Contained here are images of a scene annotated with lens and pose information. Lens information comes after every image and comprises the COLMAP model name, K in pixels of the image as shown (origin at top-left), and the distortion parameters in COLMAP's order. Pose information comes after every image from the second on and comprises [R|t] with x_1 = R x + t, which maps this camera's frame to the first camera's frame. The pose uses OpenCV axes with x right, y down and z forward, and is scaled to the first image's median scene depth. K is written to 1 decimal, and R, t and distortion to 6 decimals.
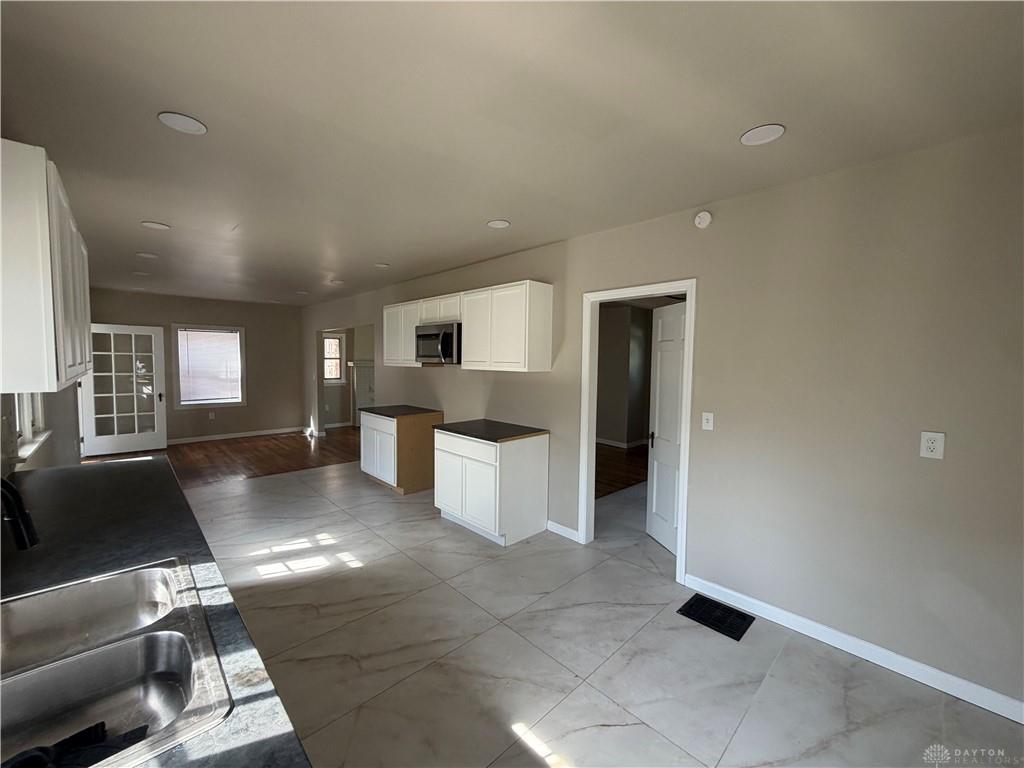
lens RADIAL K [[406.9, 0, 510.1], [0, 406.9, 383.2], [0, 0, 1]] dist [-0.000112, -0.000123]
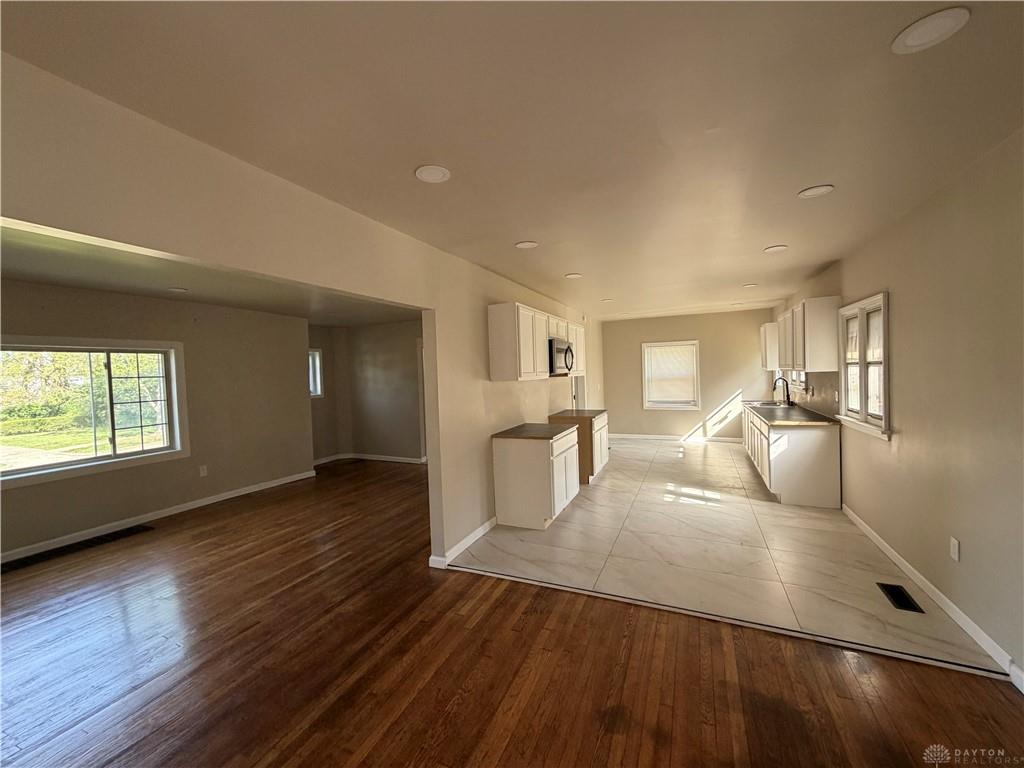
lens RADIAL K [[406.9, 0, 510.1], [0, 406.9, 383.2], [0, 0, 1]] dist [-0.000112, -0.000123]
pose [[-0.374149, -0.026339, 0.926994, -1.408111], [0.082238, 0.994716, 0.061455, -0.123598], [-0.923715, 0.099228, -0.370006, 1.823335]]
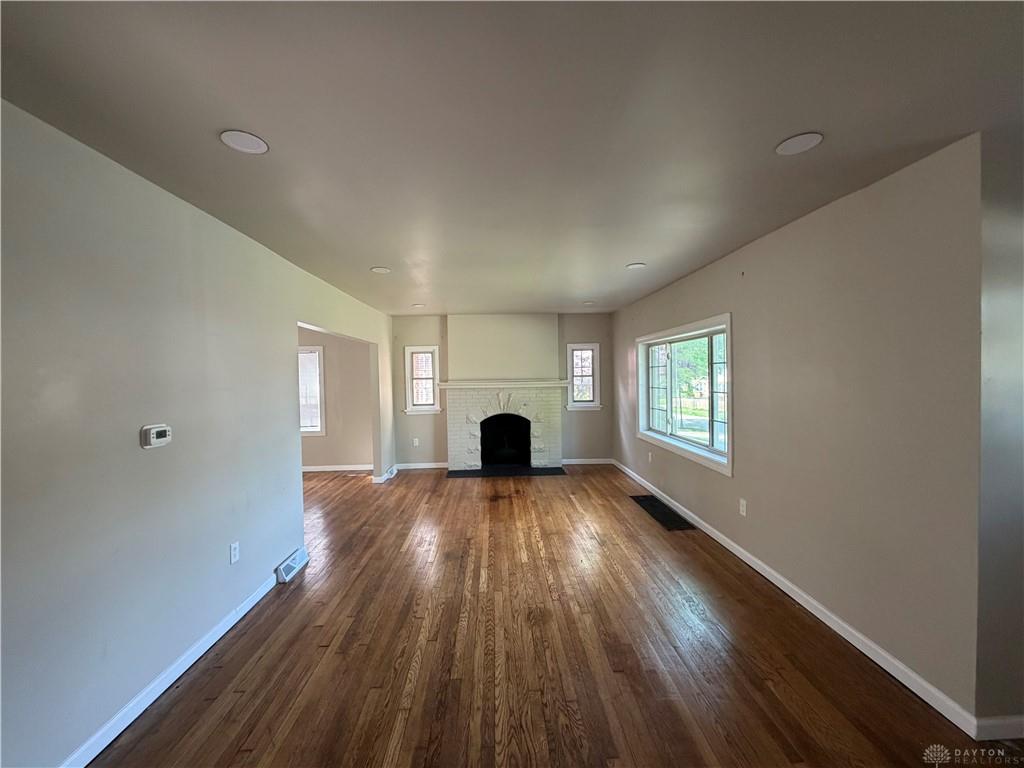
lens RADIAL K [[406.9, 0, 510.1], [0, 406.9, 383.2], [0, 0, 1]] dist [-0.000112, -0.000123]
pose [[0.751777, -0.015470, -0.659236, 0.495676], [-0.008706, 0.999405, -0.033381, -0.067214], [0.659360, 0.030834, 0.751194, 1.270336]]
